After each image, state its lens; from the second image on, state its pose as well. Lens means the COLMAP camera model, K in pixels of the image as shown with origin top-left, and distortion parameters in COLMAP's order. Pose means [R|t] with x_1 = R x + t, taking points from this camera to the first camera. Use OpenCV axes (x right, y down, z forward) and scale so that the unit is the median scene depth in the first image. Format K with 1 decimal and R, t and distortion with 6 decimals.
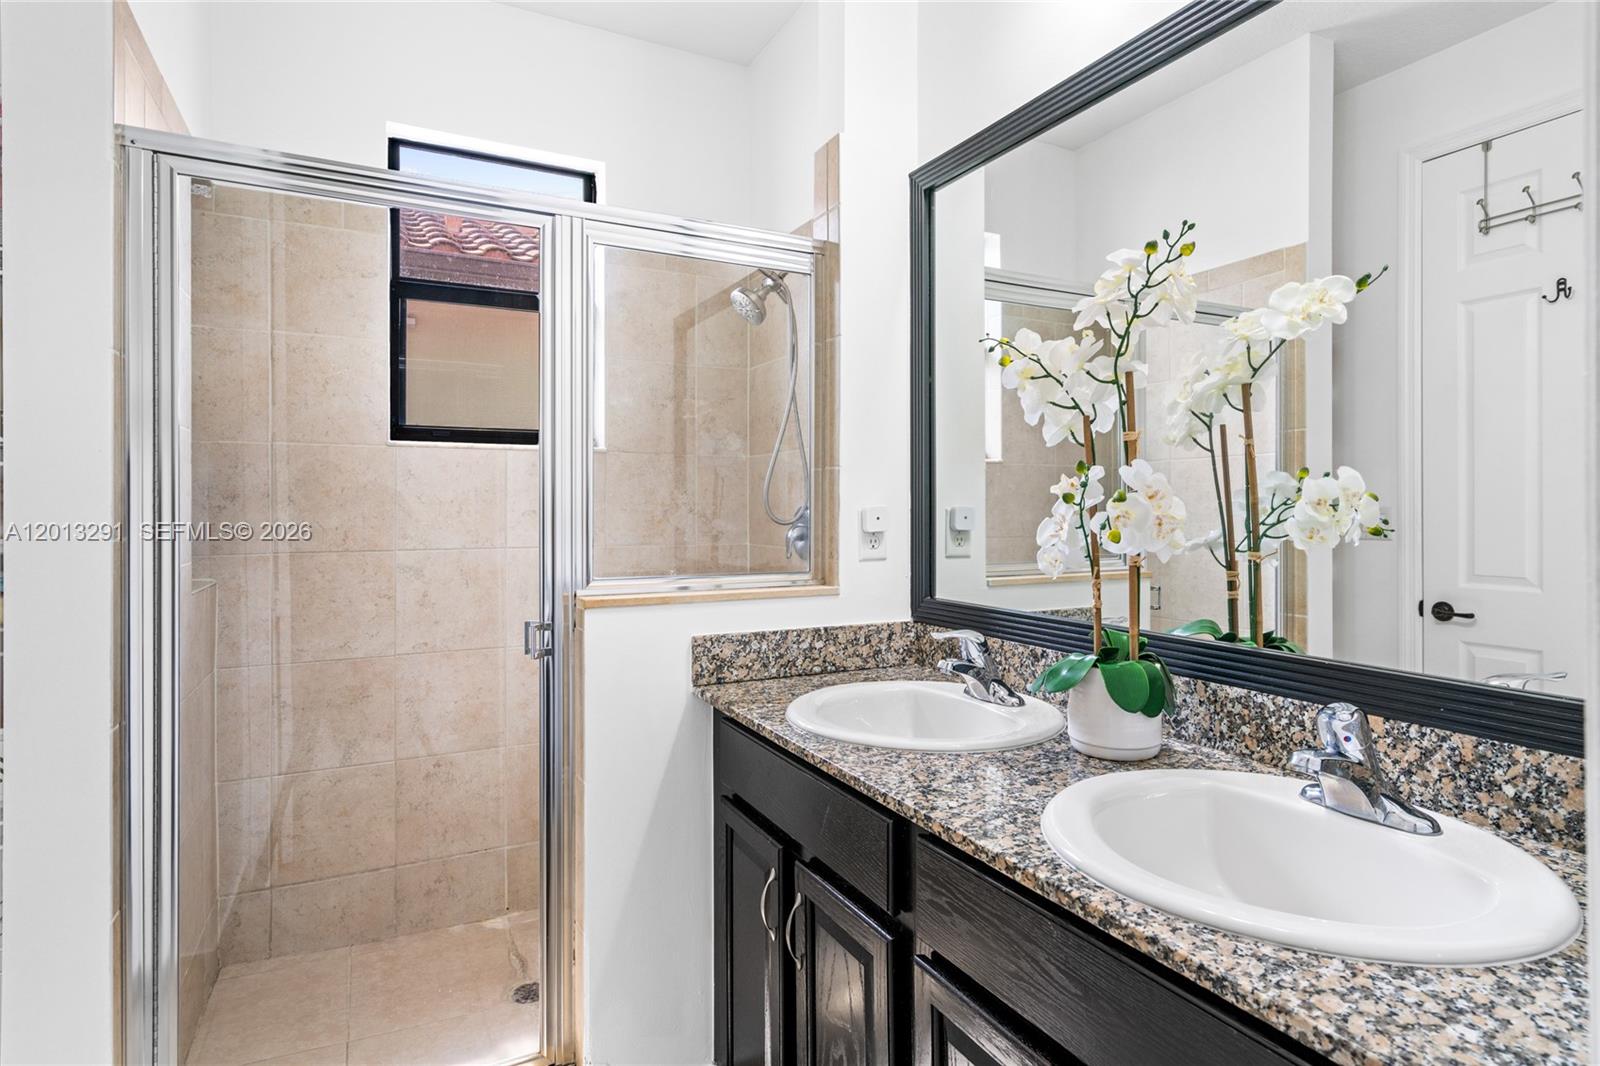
lens RADIAL K [[857.8, 0, 791.1], [0, 857.8, 511.8], [0, 0, 1]] dist [0.004310, 0.000873]
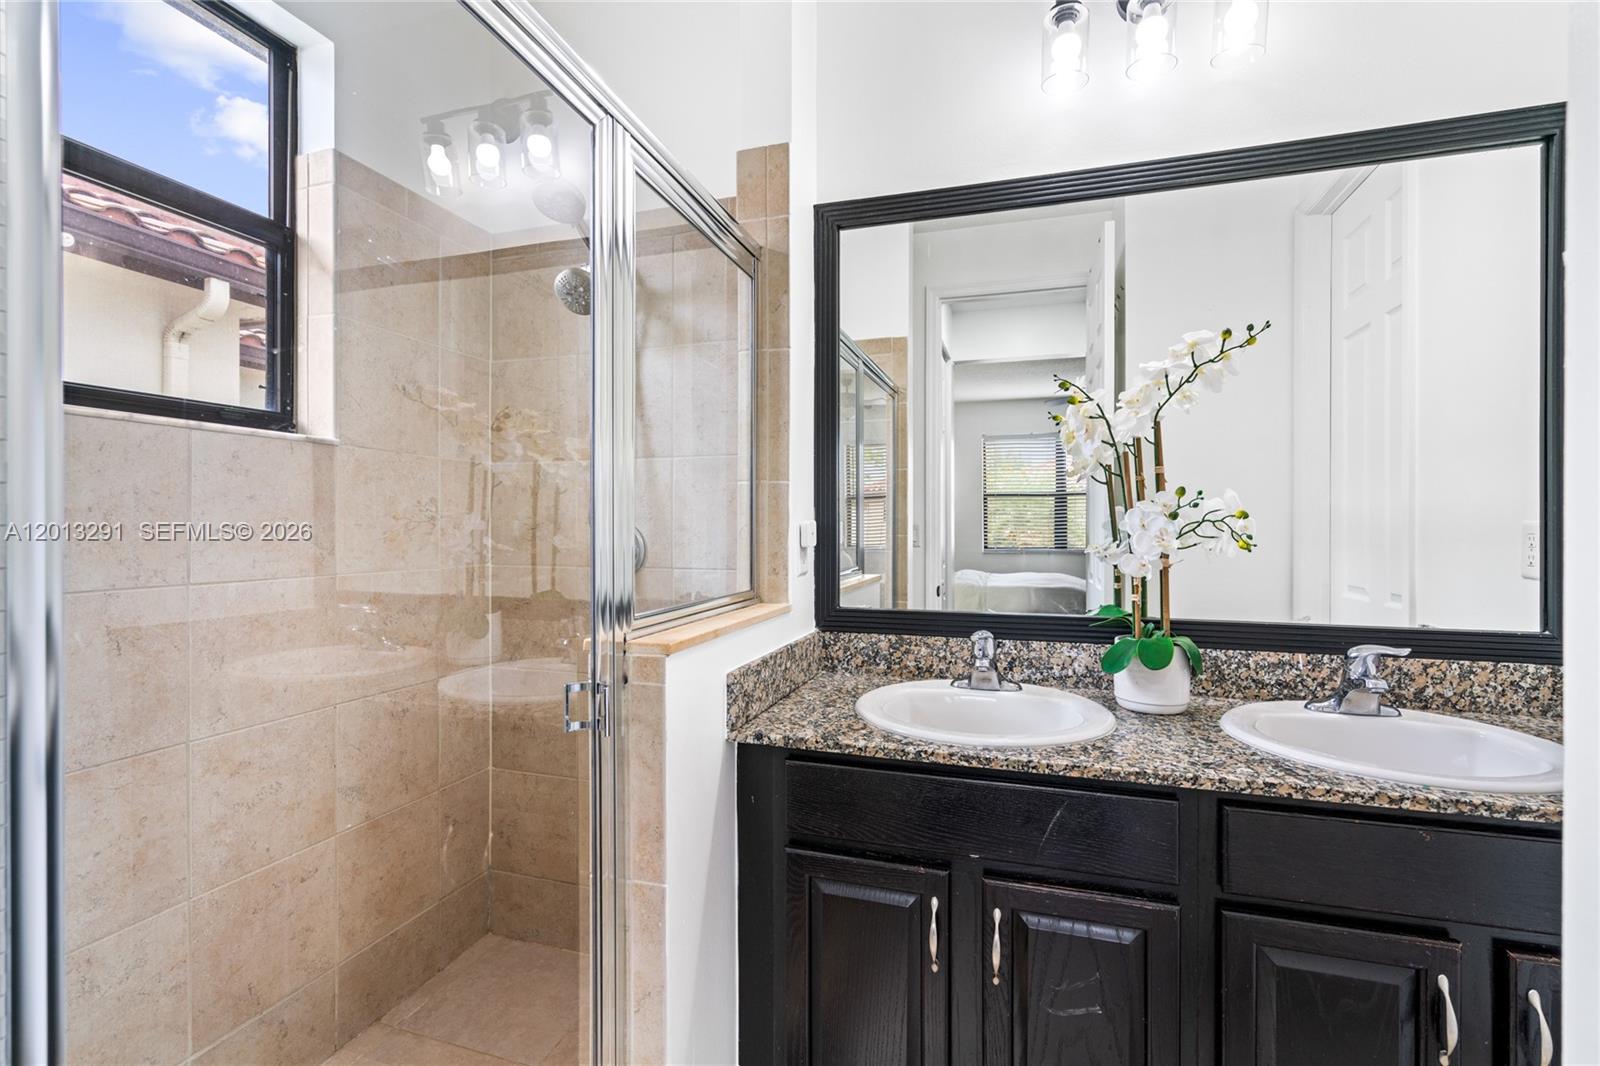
lens RADIAL K [[727.7, 0, 800.0], [0, 727.7, 533.0], [0, 0, 1]] dist [-0.002742, 0.000980]
pose [[0.697620, -0.004275, 0.716455, -0.871975], [0.001500, 0.999989, 0.004506, 0.004872], [-0.716466, -0.002069, 0.697619, 0.667177]]
